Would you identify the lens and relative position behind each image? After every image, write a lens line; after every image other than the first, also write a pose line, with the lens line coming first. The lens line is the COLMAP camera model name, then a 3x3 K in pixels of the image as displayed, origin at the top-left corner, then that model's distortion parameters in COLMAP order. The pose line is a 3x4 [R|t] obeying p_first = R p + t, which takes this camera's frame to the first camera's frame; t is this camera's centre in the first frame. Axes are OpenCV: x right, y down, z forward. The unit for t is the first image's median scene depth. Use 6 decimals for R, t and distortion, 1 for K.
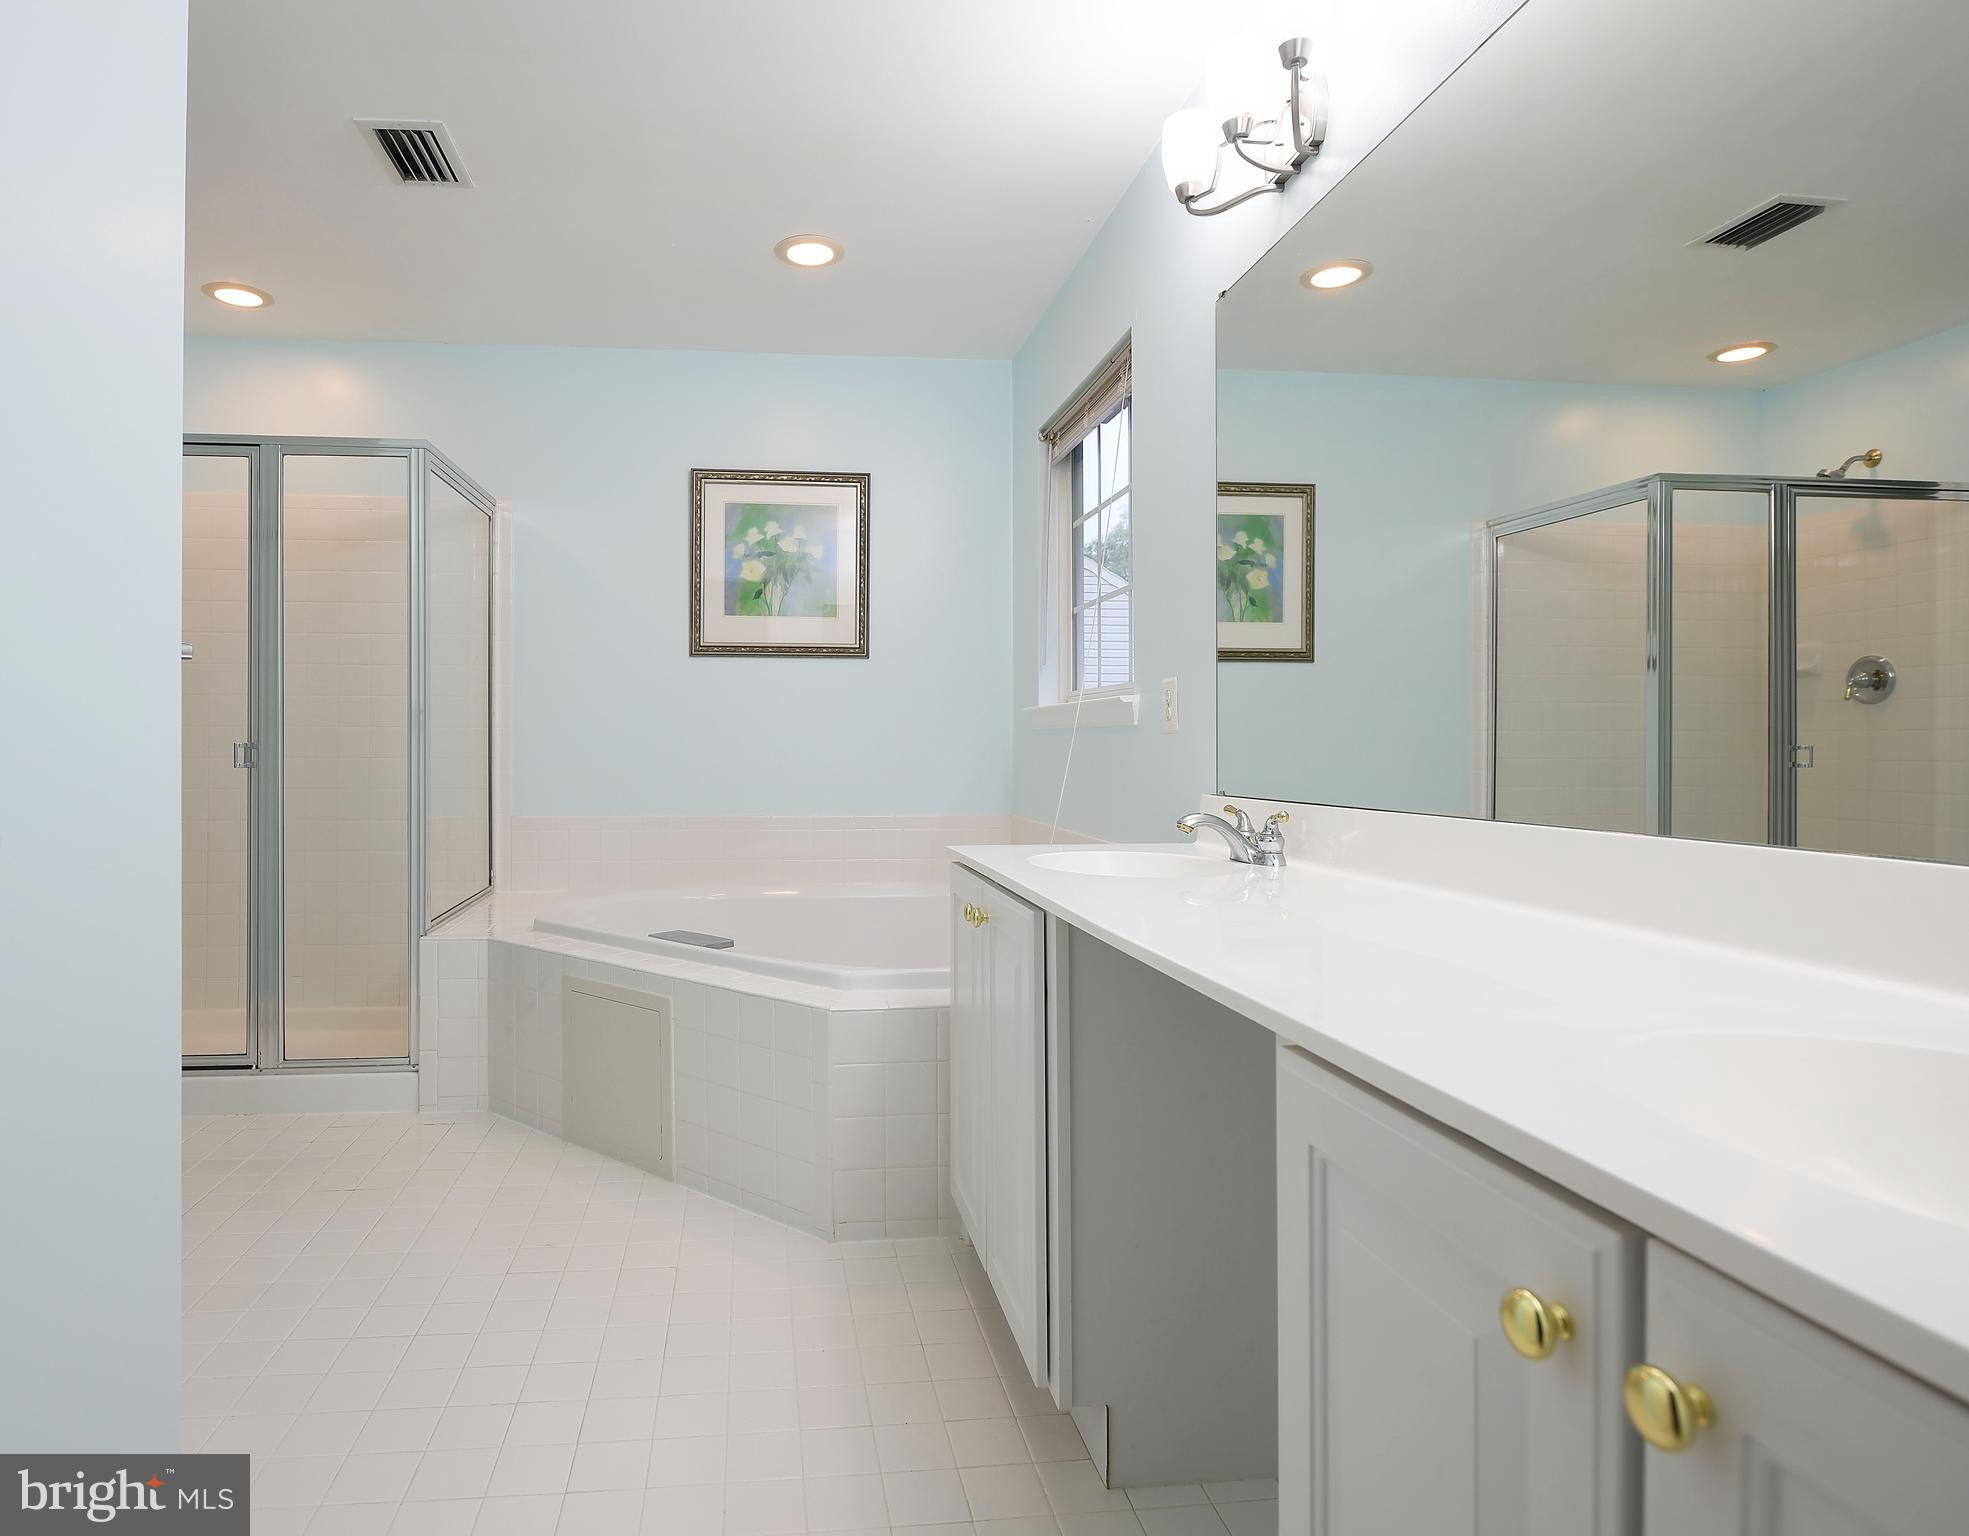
lens RADIAL K [[1161.4, 0, 968.9], [0, 1161.4, 738.3], [0, 0, 1]] dist [-0.011652, -0.004883]
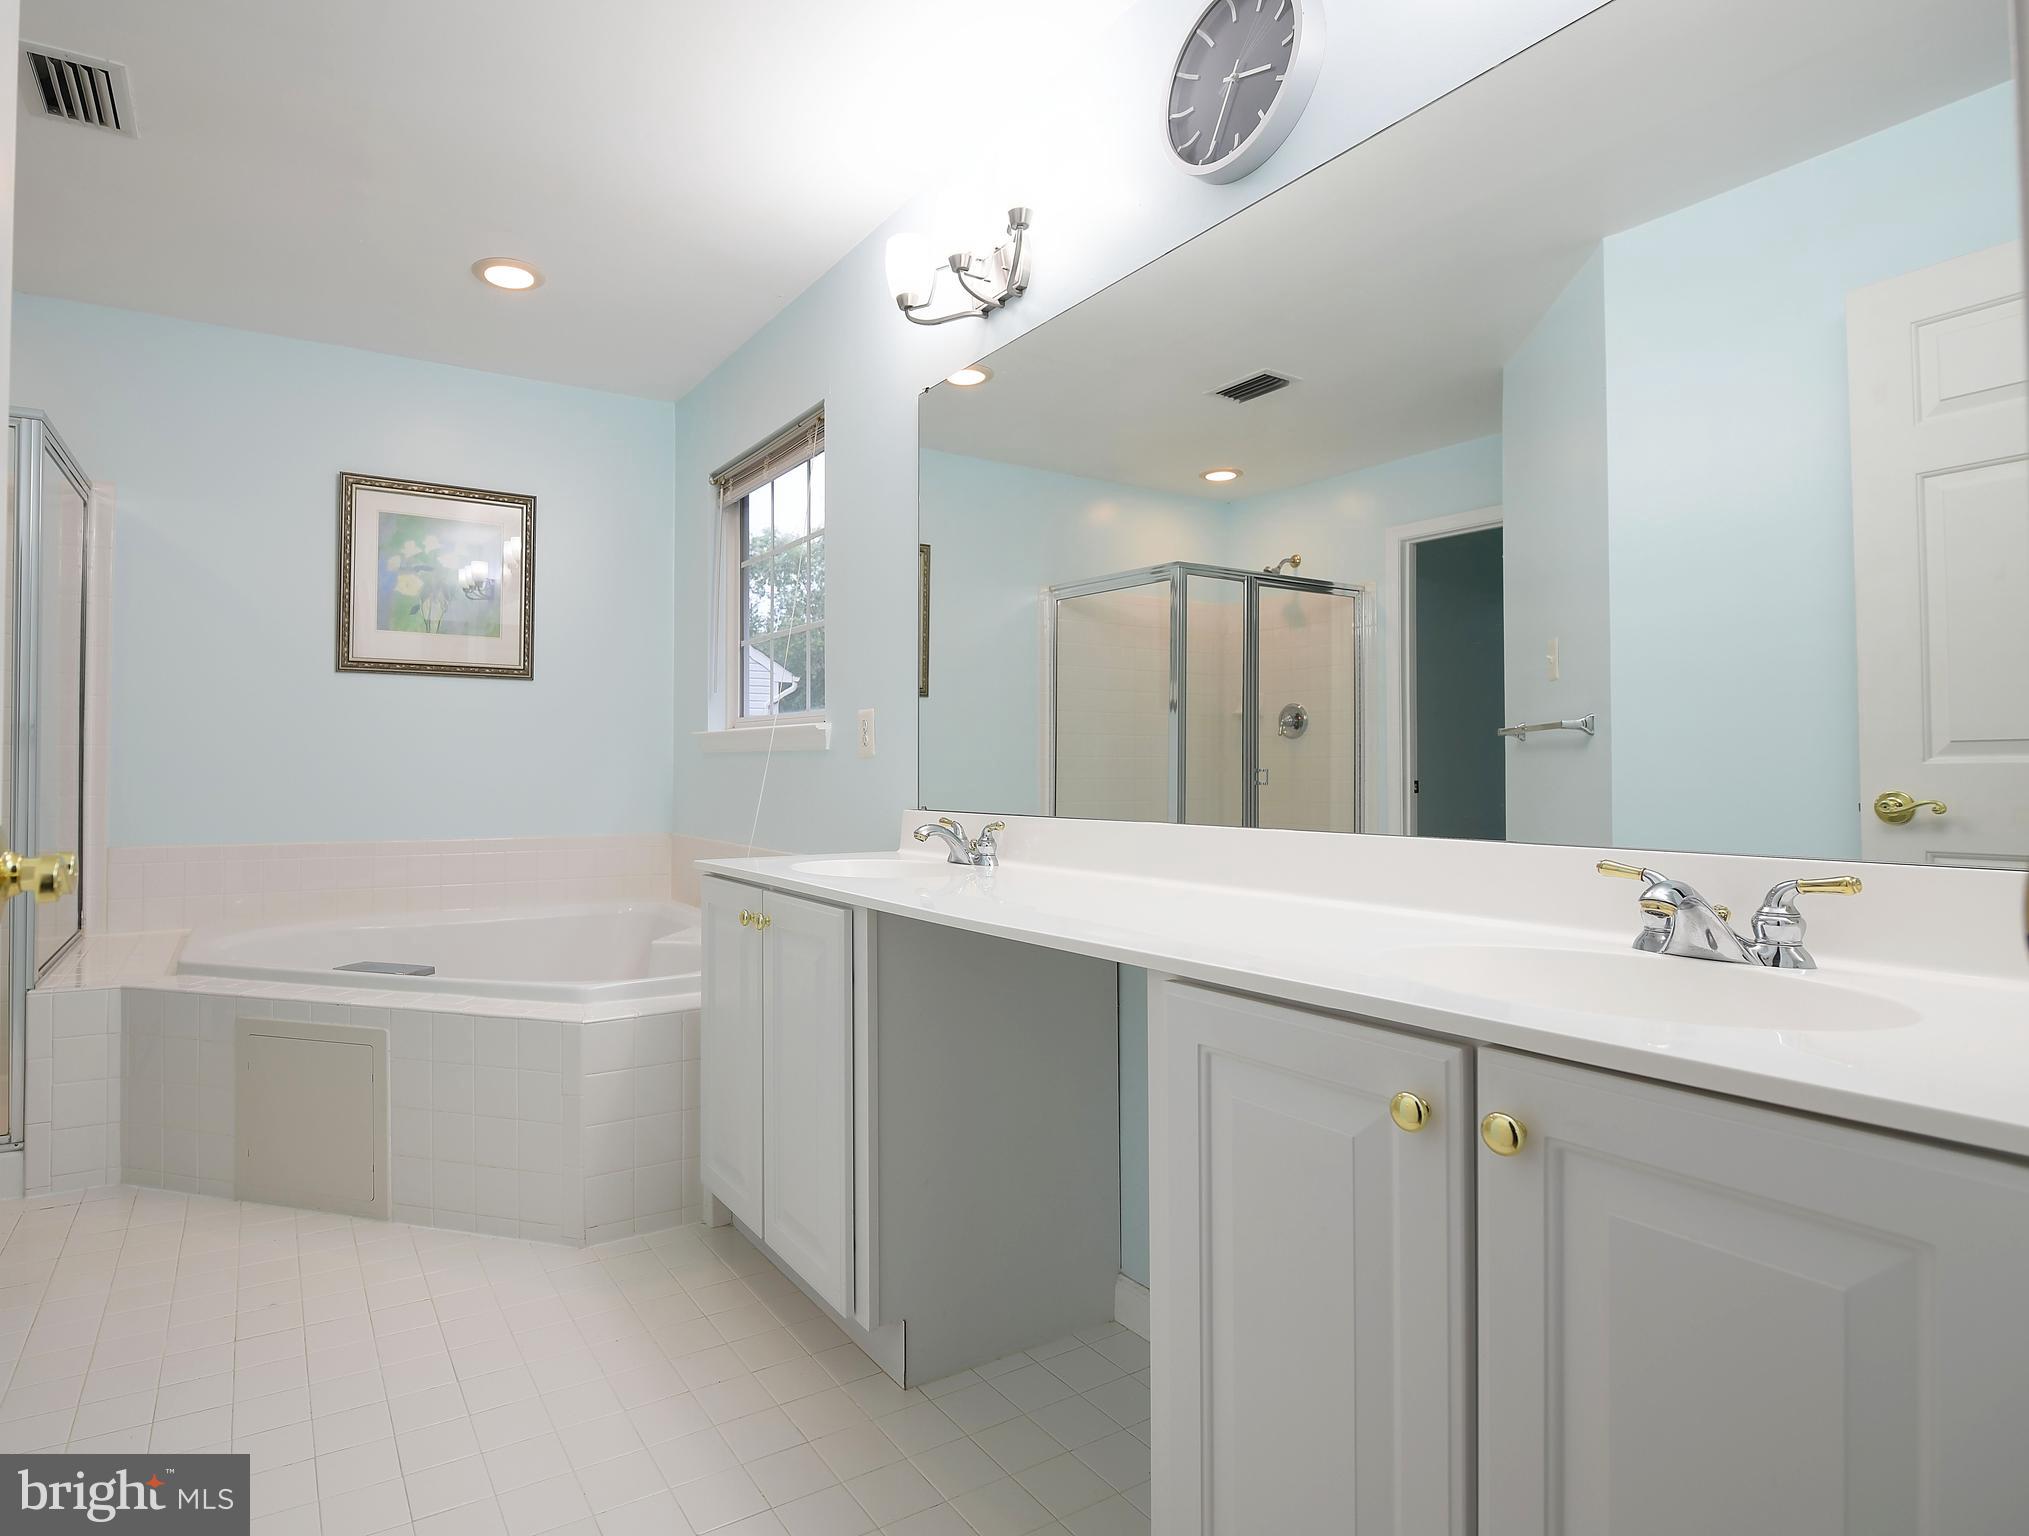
lens RADIAL K [[1100.8, 0, 1012.8], [0, 1100.8, 746.4], [0, 0, 1]] dist [-0.008264, -0.004289]
pose [[0.892729, 0.010679, 0.450467, -0.180423], [-0.004754, 0.999887, -0.014283, -0.000136], [-0.450569, 0.010609, 0.892679, -0.042216]]
